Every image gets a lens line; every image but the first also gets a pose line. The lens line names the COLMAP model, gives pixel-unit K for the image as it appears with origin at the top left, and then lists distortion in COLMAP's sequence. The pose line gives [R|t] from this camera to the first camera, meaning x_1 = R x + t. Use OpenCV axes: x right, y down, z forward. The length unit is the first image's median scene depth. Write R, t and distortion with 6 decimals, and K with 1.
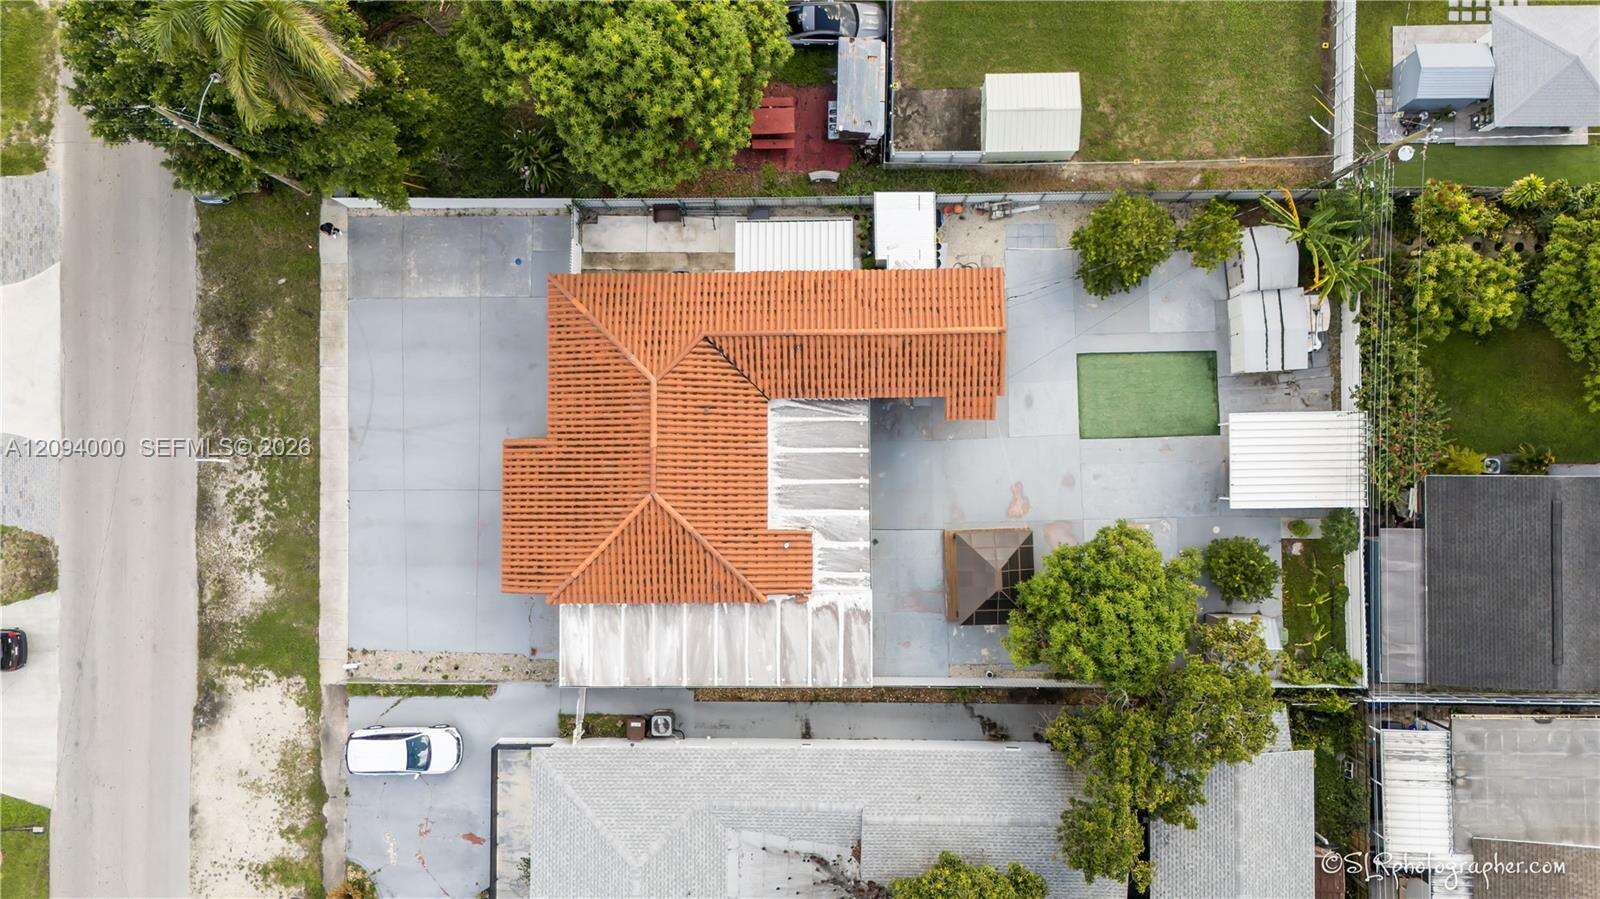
lens RADIAL K [[1184.8, 0, 800.0], [0, 1184.8, 449.5], [0, 0, 1]] dist [0.041747, -0.030286]
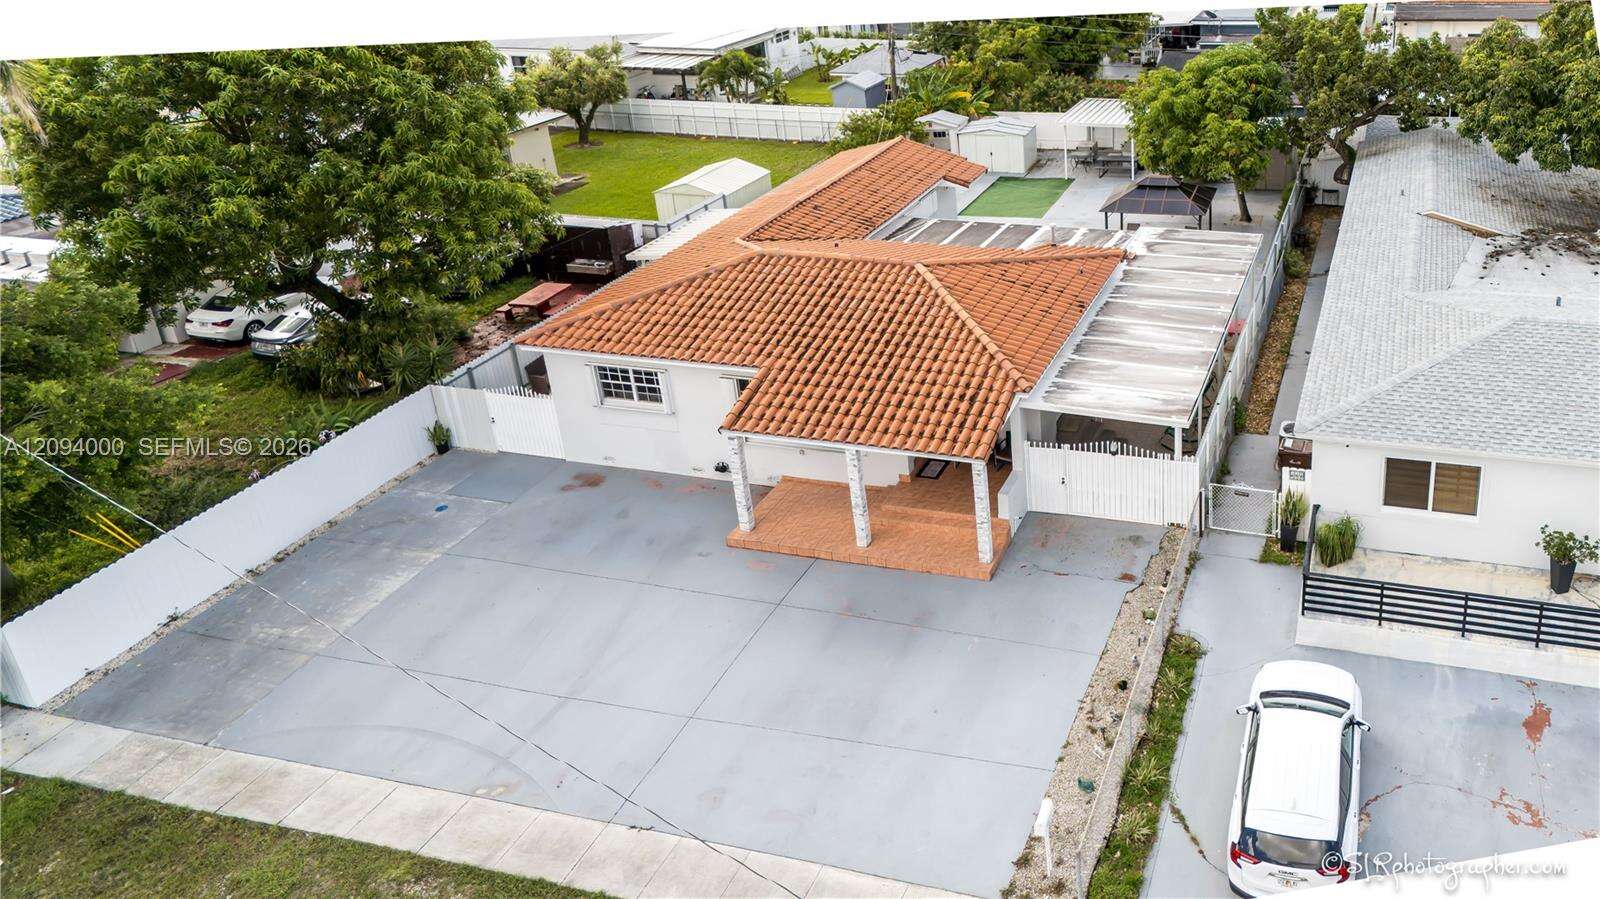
lens RADIAL K [[1177.1, 0, 1095.7], [0, 1177.1, 280.2], [0, 0, 1]] dist [0.037020, -0.021996]
pose [[0.254404, -0.337724, 0.906213, -0.628702], [0.967094, 0.086147, -0.239390, 0.262647], [0.002780, 0.937295, 0.348527, 0.710352]]
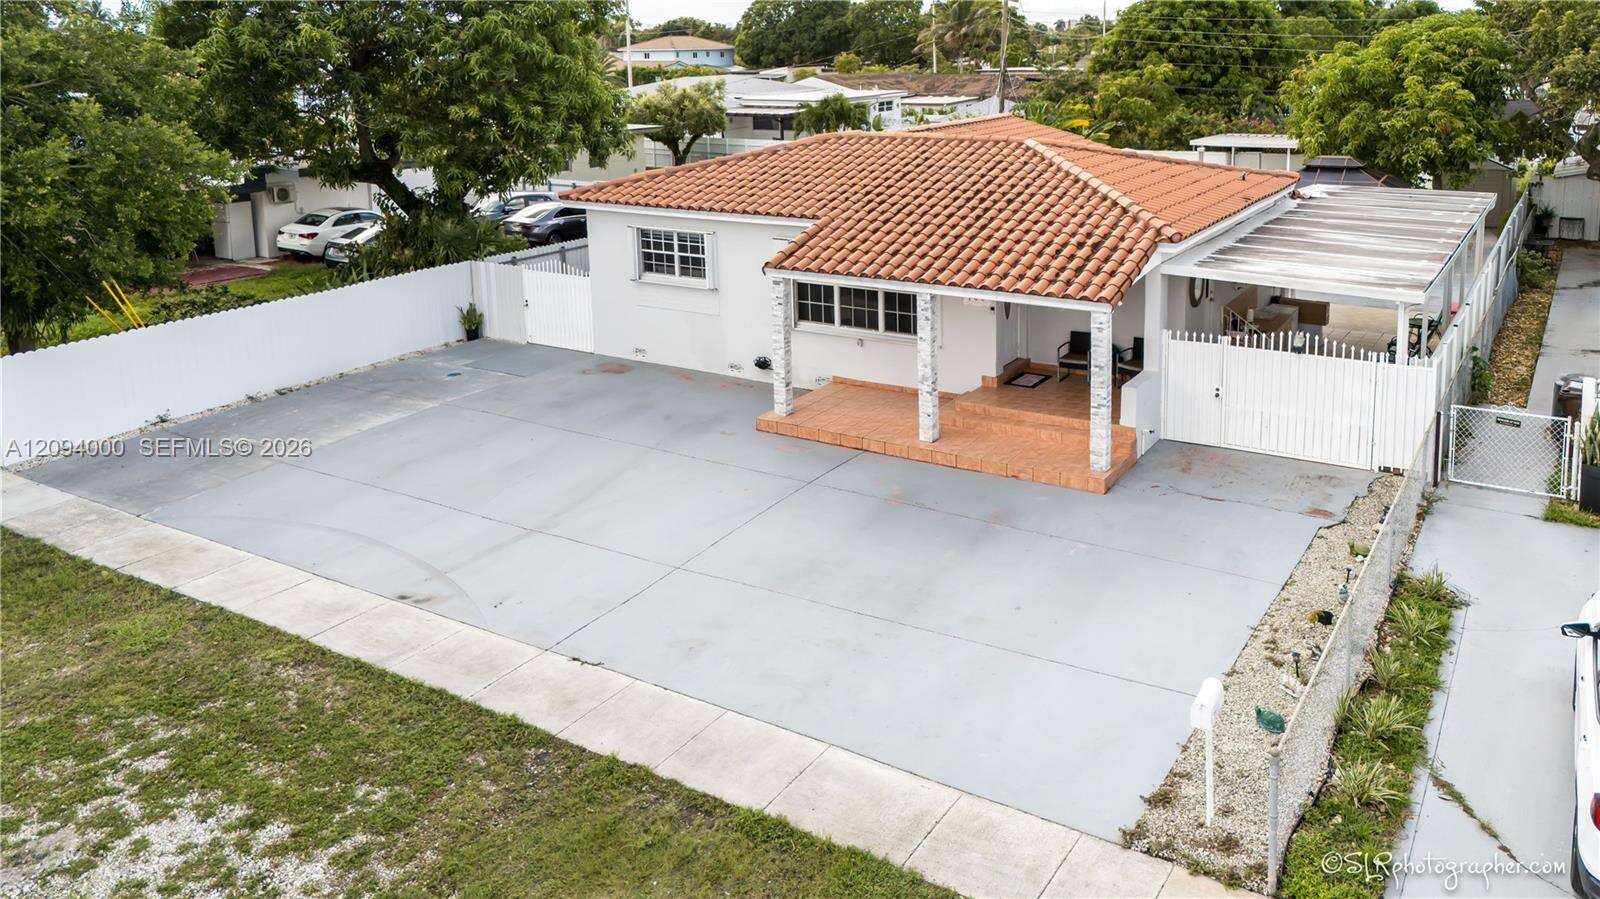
lens RADIAL K [[1233.5, 0, 823.6], [0, 1233.5, 247.3], [0, 0, 1]] dist [0.024110, -0.014571]
pose [[0.533862, -0.134384, 0.834825, -0.567945], [0.845537, 0.093837, -0.525607, 0.225657], [-0.007704, 0.986476, 0.163722, 0.870651]]
